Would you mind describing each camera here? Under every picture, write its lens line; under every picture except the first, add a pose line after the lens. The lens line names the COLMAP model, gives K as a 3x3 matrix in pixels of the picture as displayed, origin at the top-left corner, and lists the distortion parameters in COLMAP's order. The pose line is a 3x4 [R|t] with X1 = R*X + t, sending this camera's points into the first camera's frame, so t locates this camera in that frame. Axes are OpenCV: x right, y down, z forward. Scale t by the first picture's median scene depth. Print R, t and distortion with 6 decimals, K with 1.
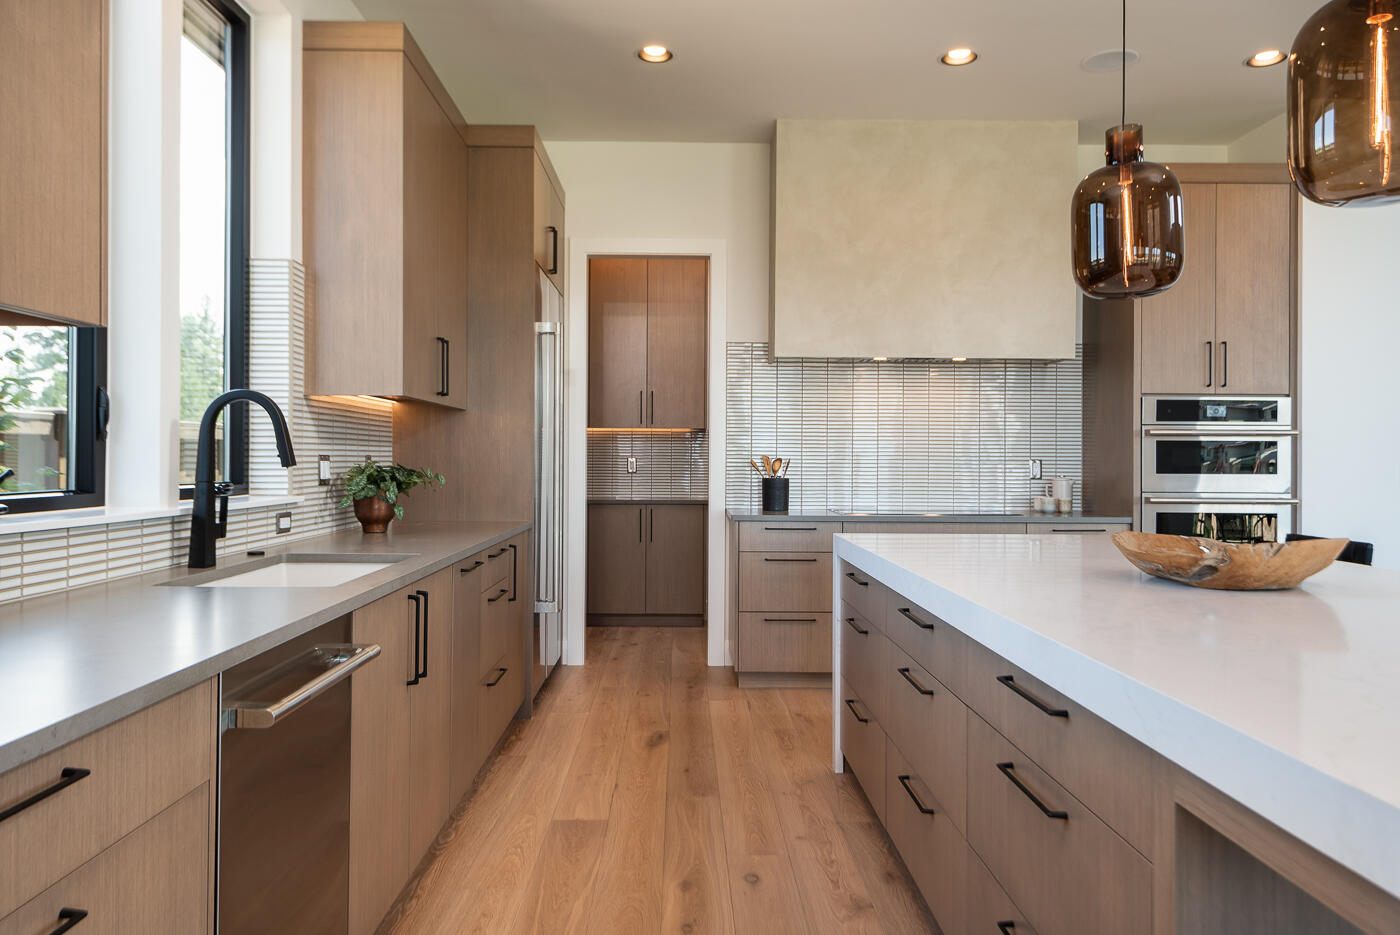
lens RADIAL K [[989.9, 0, 683.6], [0, 989.9, 454.7], [0, 0, 1]] dist [0.015594, 0.001082]
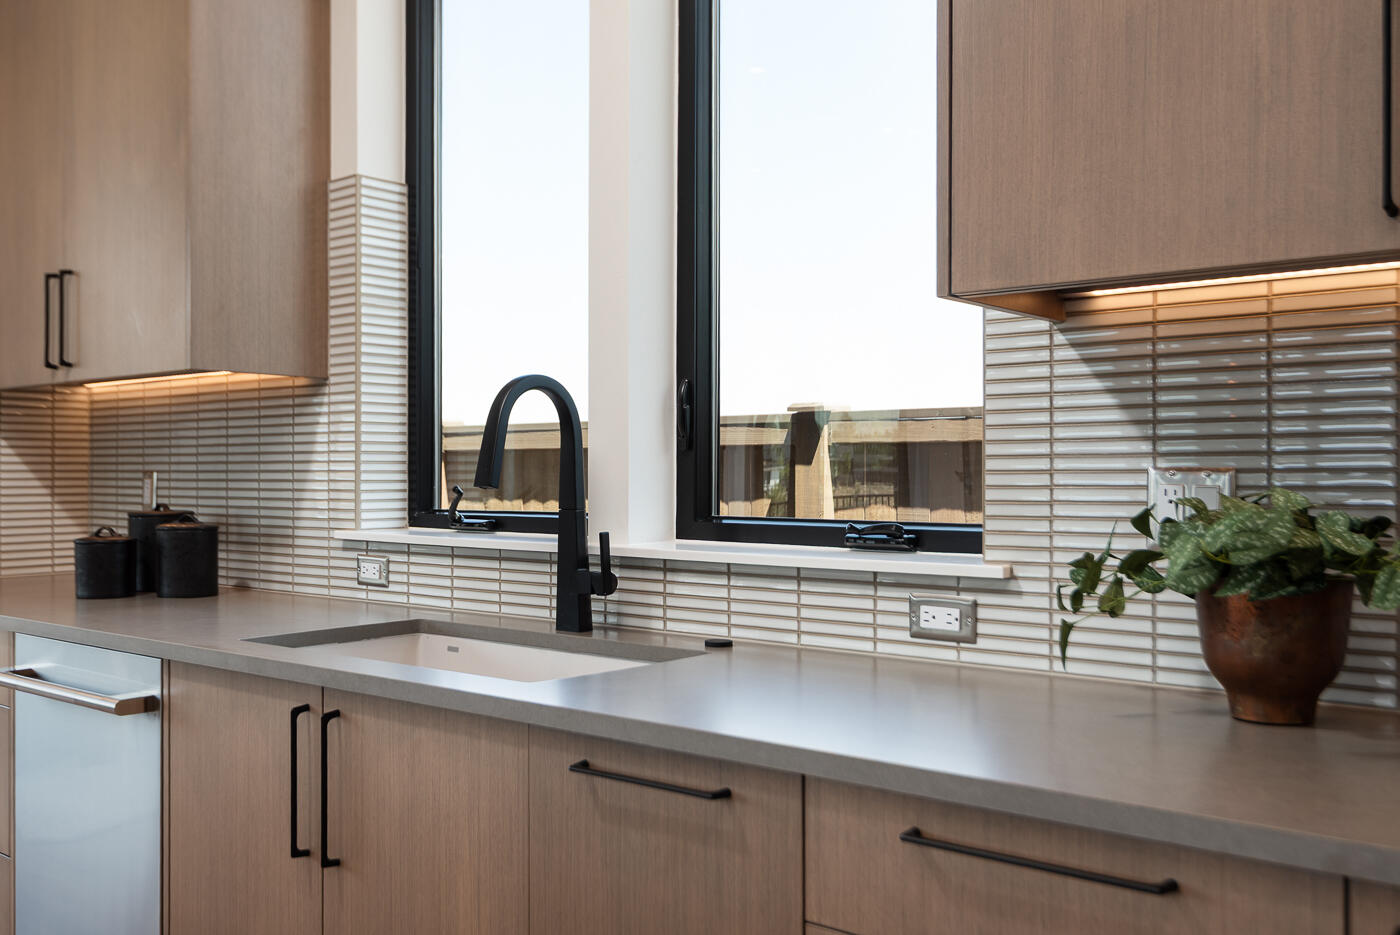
lens RADIAL K [[1237.5, 0, 700.0], [0, 1237.5, 467.5], [0, 0, 1]] dist [0.007331, 0.003855]
pose [[-0.649885, -0.007347, -0.759997, 0.064749], [-0.001245, 0.999962, -0.008602, 0.003084], [0.760032, -0.004644, -0.649869, 0.839284]]
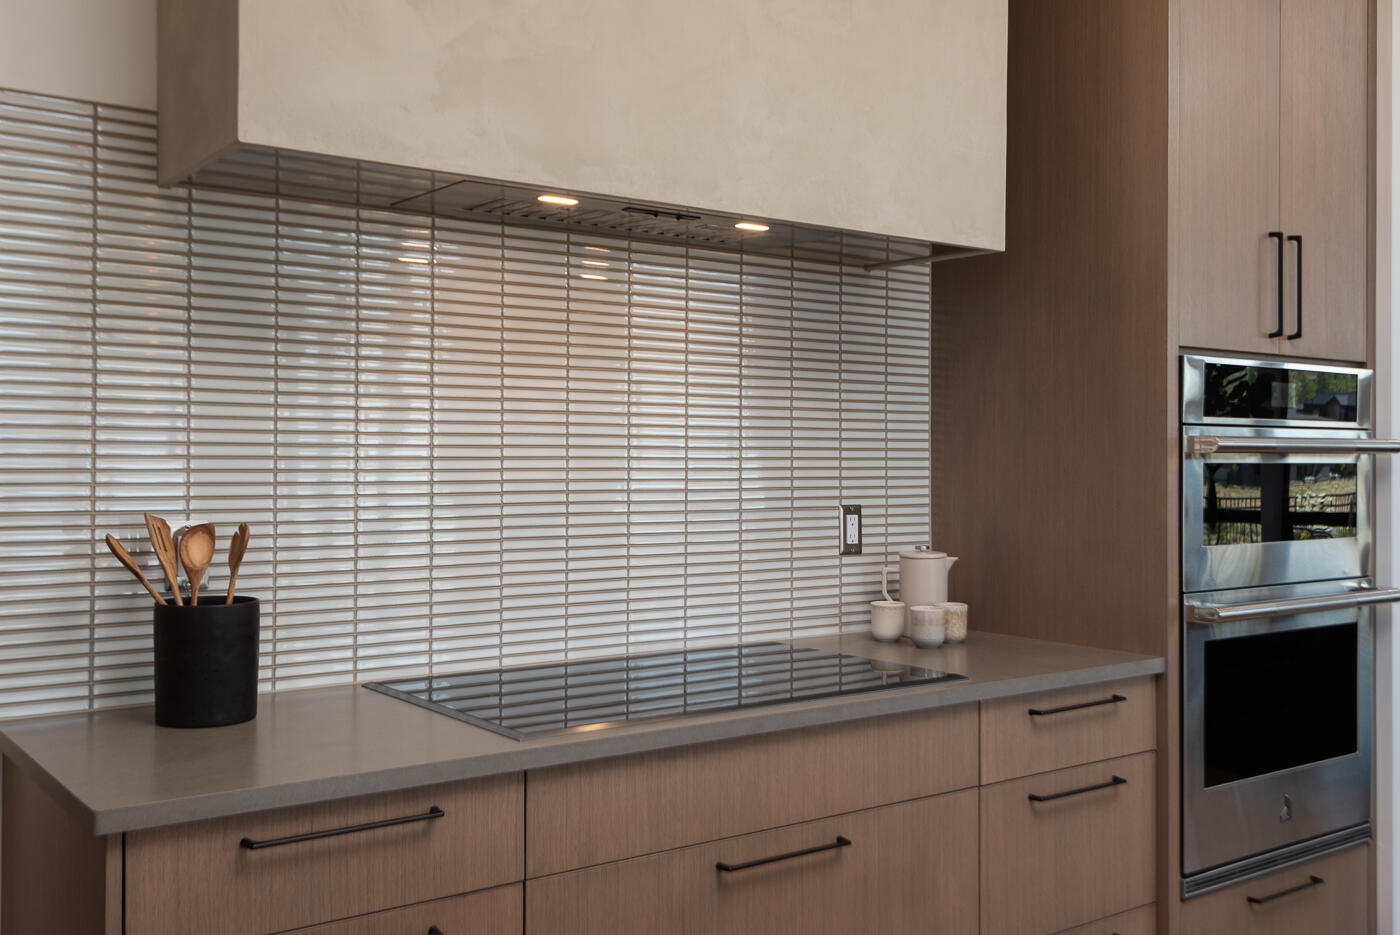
lens RADIAL K [[1350.0, 0, 669.7], [0, 1350.0, 447.6], [0, 0, 1]] dist [0.017998, 0.009954]
pose [[0.810018, 0.001374, 0.586403, -0.025064], [-0.001898, 0.999998, 0.000279, -0.020480], [-0.586401, -0.001339, 0.810019, 0.679013]]
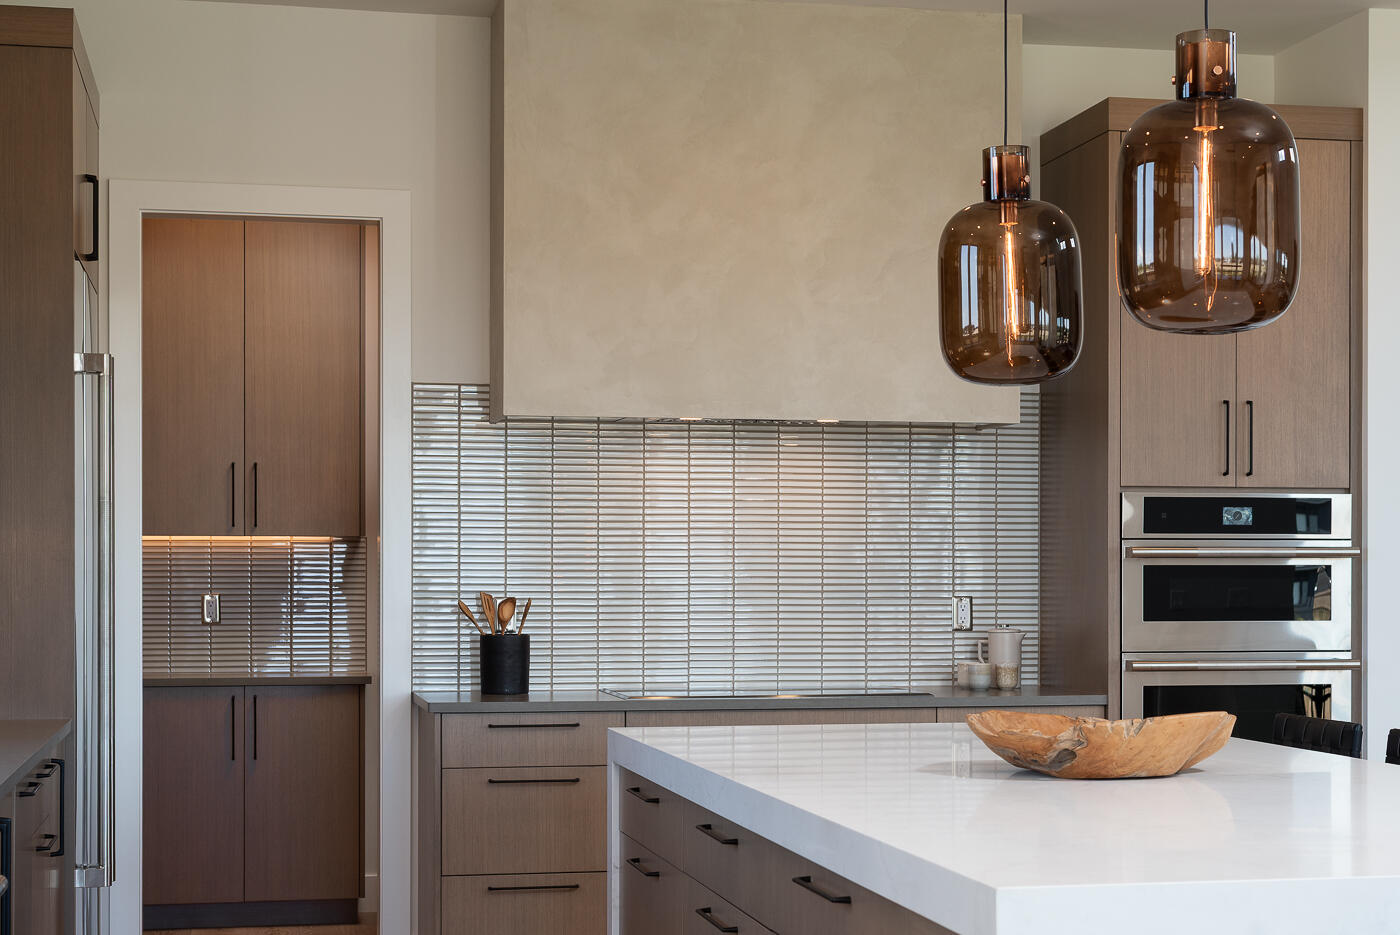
lens RADIAL K [[2432.9, 0, 772.2], [0, 2432.9, 569.0], [0, 0, 1]] dist [0.018365, 0.074365]
pose [[0.977041, -0.004883, 0.212996, -0.053732], [0.004150, 0.999984, 0.003891, -0.018736], [-0.213012, -0.002917, 0.977045, -0.380006]]
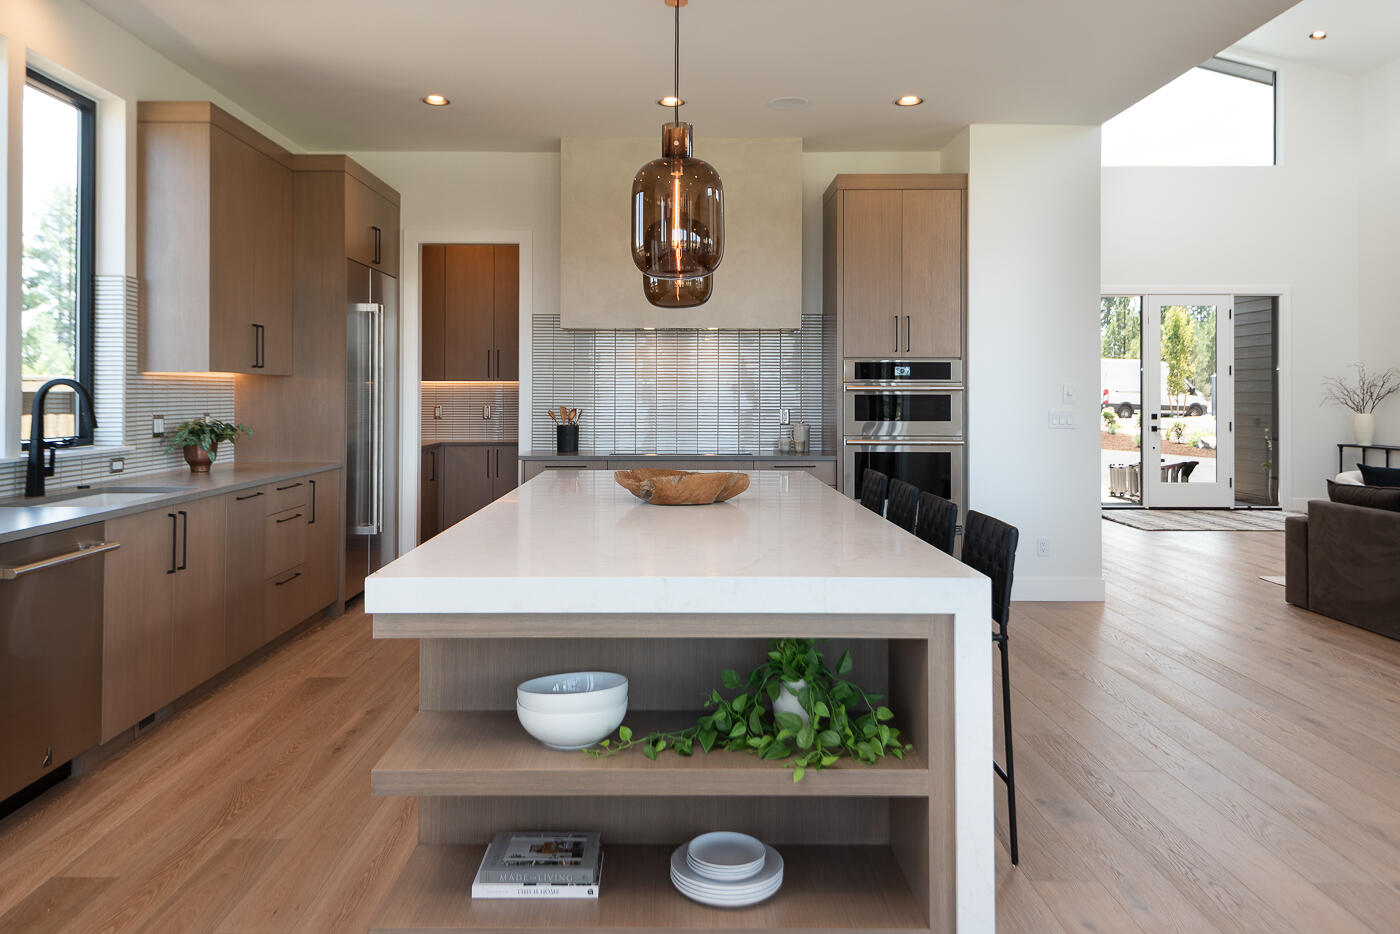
lens RADIAL K [[999.0, 0, 669.1], [0, 999.0, 376.3], [0, 0, 1]] dist [0.051951, -0.062182]
pose [[0.999950, -0.005187, -0.008520, 0.251339], [0.005075, 0.999901, -0.013090, -0.022084], [0.008587, 0.013046, 0.999878, -0.267846]]
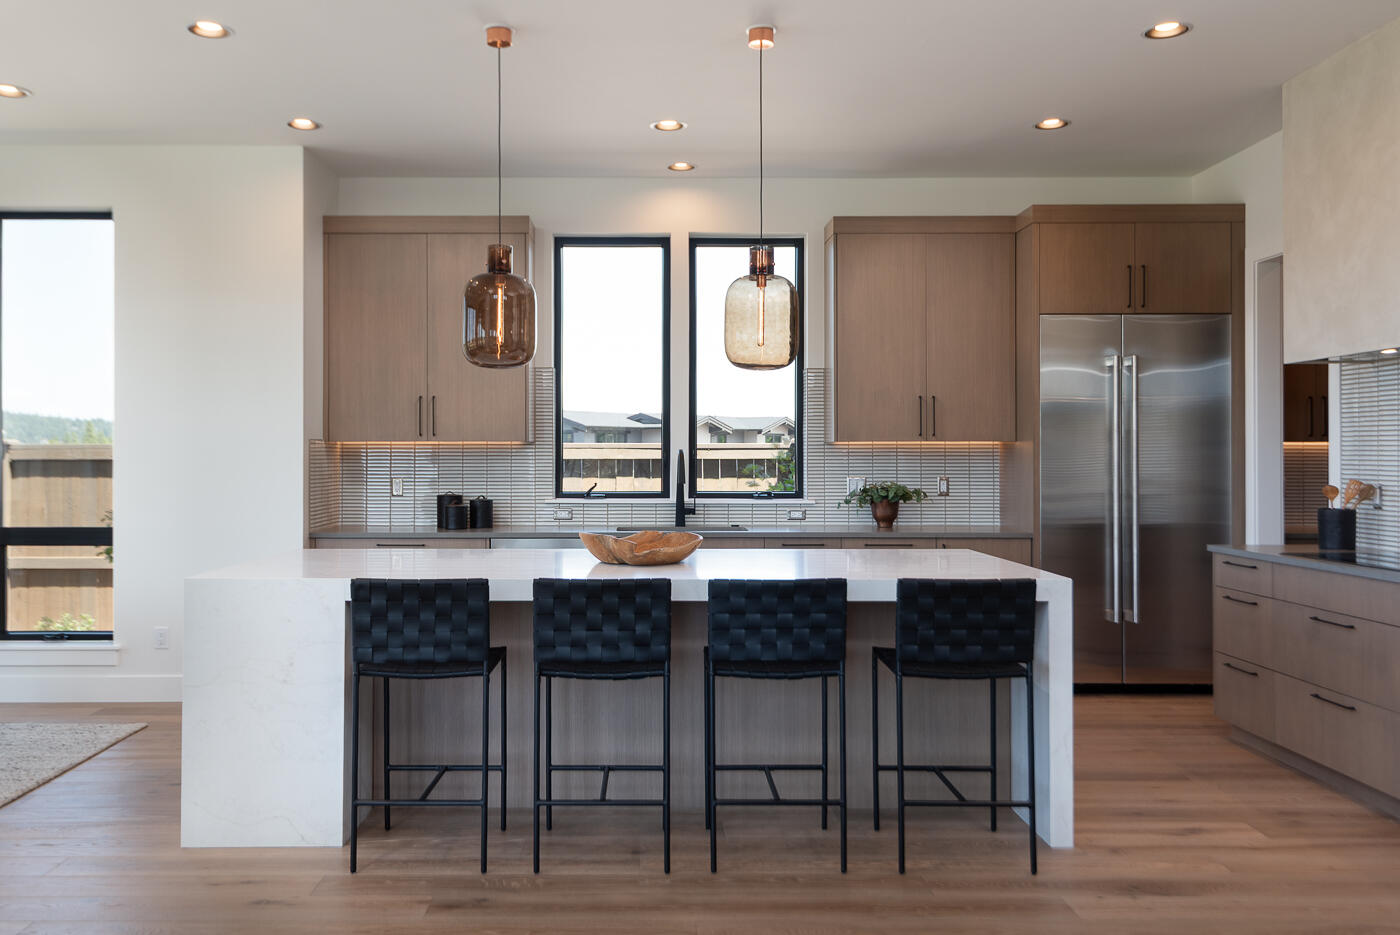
lens RADIAL K [[1215.9, 0, 674.5], [0, 1215.9, 440.9], [0, 0, 1]] dist [0.000037, 0.085480]
pose [[-0.014542, -0.012373, -0.999818, 1.195741], [0.003632, 0.999916, -0.012427, -0.025769], [0.999888, -0.003812, -0.014496, 0.529382]]
